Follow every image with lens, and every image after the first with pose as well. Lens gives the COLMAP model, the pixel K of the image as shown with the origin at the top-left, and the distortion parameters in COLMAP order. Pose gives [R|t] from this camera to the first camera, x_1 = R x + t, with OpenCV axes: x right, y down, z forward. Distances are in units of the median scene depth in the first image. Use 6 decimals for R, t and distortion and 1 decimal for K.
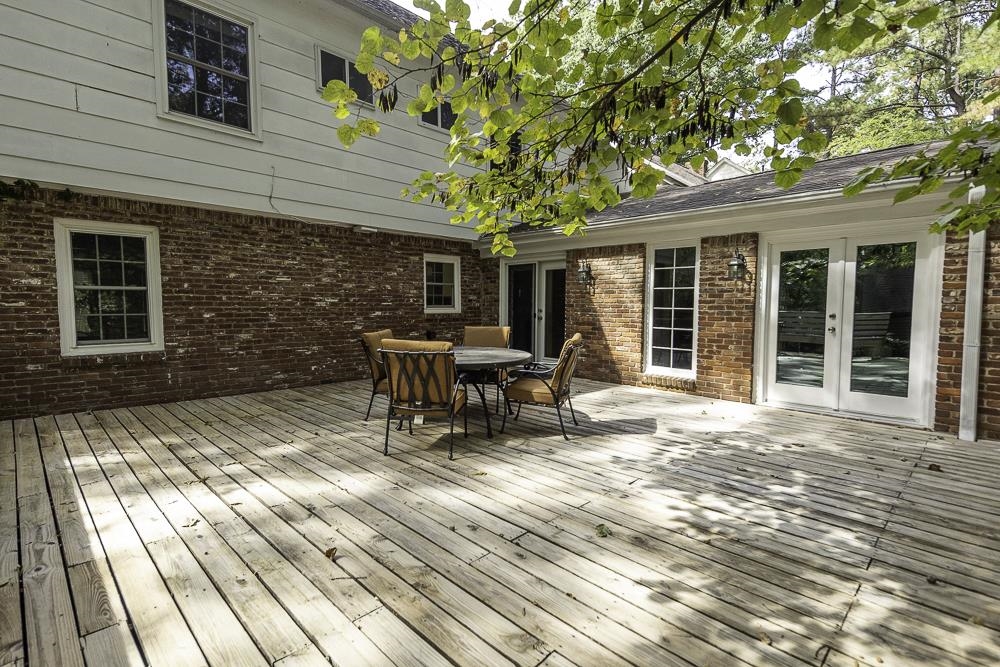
lens RADIAL K [[463.5, 0, 493.7], [0, 463.5, 329.3], [0, 0, 1]] dist [0.046890, -0.014660]
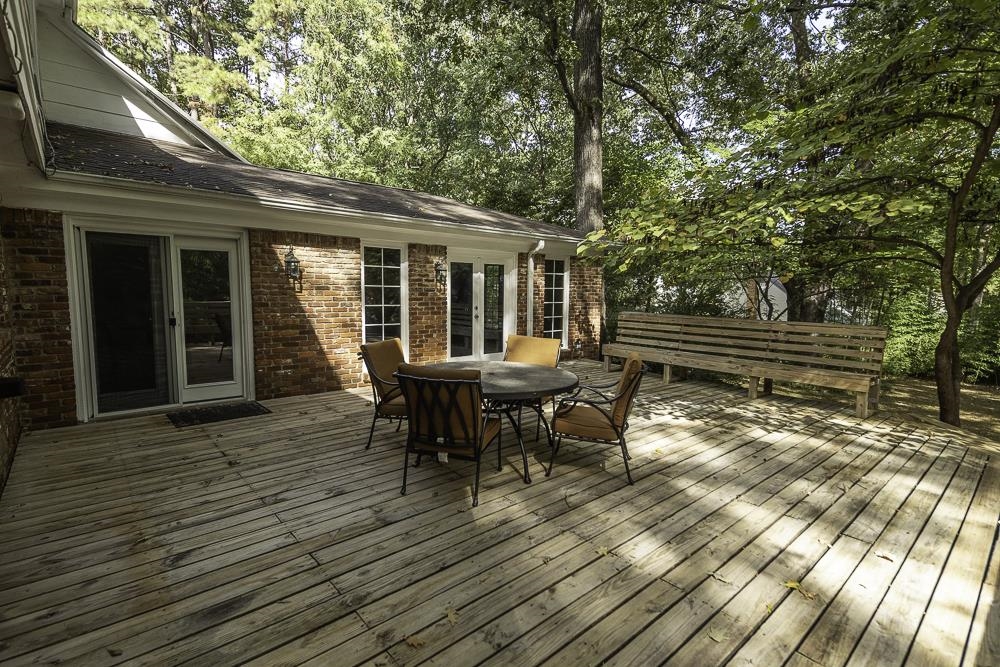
lens RADIAL K [[463.5, 0, 493.7], [0, 463.5, 329.3], [0, 0, 1]] dist [0.046890, -0.014660]
pose [[0.086886, -0.092067, 0.991955, -0.688646], [0.043639, 0.995116, 0.088538, -0.078401], [-0.995262, 0.035595, 0.090480, 0.708816]]
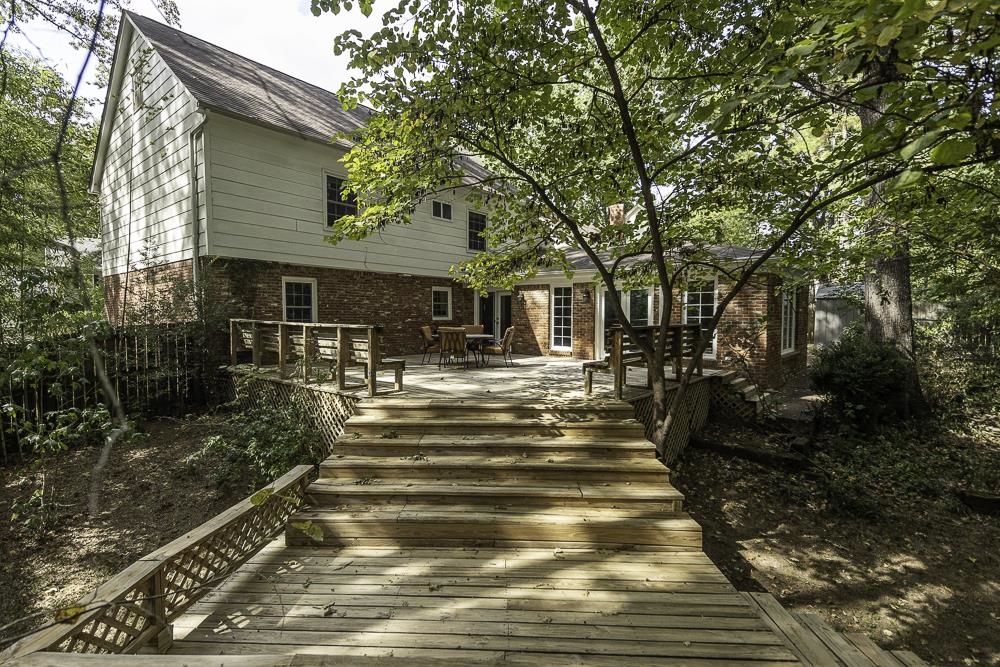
lens RADIAL K [[463.5, 0, 493.7], [0, 463.5, 329.3], [0, 0, 1]] dist [0.046890, -0.014660]
pose [[0.996345, -0.003007, 0.085368, -0.094646], [0.005317, 0.999625, -0.026846, 0.067326], [-0.085255, 0.027201, 0.995988, -1.064122]]
